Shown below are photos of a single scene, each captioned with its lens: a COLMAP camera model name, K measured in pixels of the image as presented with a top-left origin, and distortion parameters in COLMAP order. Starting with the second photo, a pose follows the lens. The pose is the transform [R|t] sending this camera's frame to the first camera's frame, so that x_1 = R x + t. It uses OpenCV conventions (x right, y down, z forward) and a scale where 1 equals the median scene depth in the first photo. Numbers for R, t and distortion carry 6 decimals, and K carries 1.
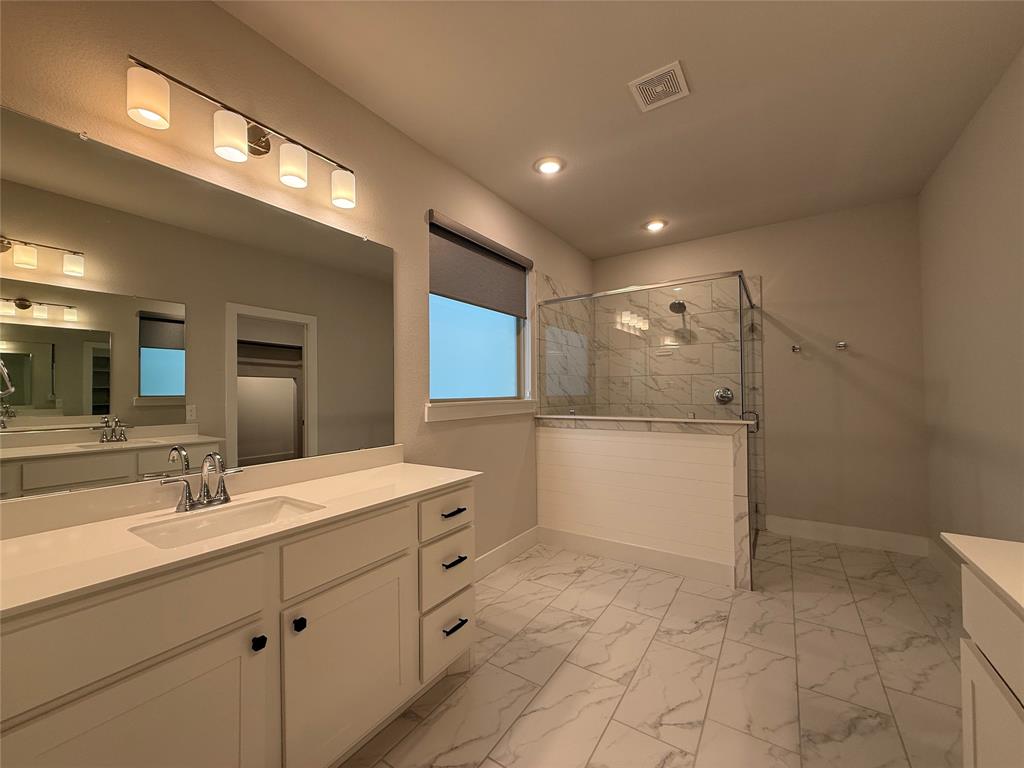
lens RADIAL K [[406.0, 0, 510.7], [0, 406.0, 384.5], [0, 0, 1]] dist [0.000976, -0.000321]
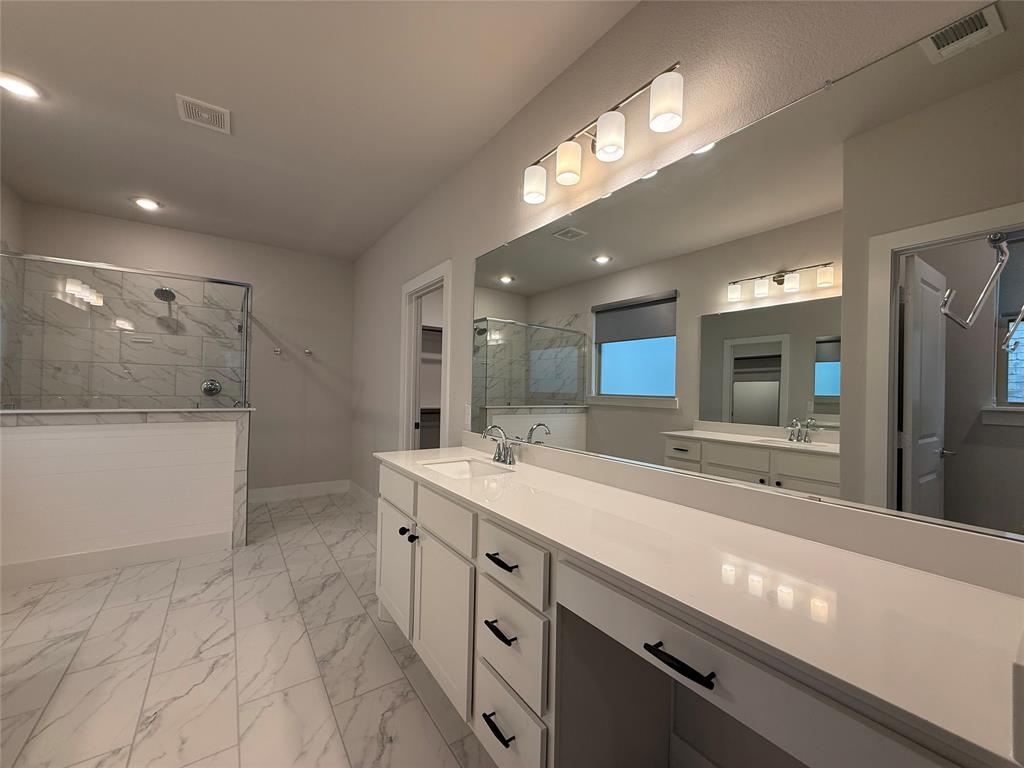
lens RADIAL K [[406.0, 0, 510.7], [0, 406.0, 384.5], [0, 0, 1]] dist [0.000976, -0.000321]
pose [[0.361561, 0.026632, 0.931968, -0.257688], [-0.041284, 0.999069, -0.012533, 0.000585], [-0.931434, -0.033944, 0.362323, -0.164601]]
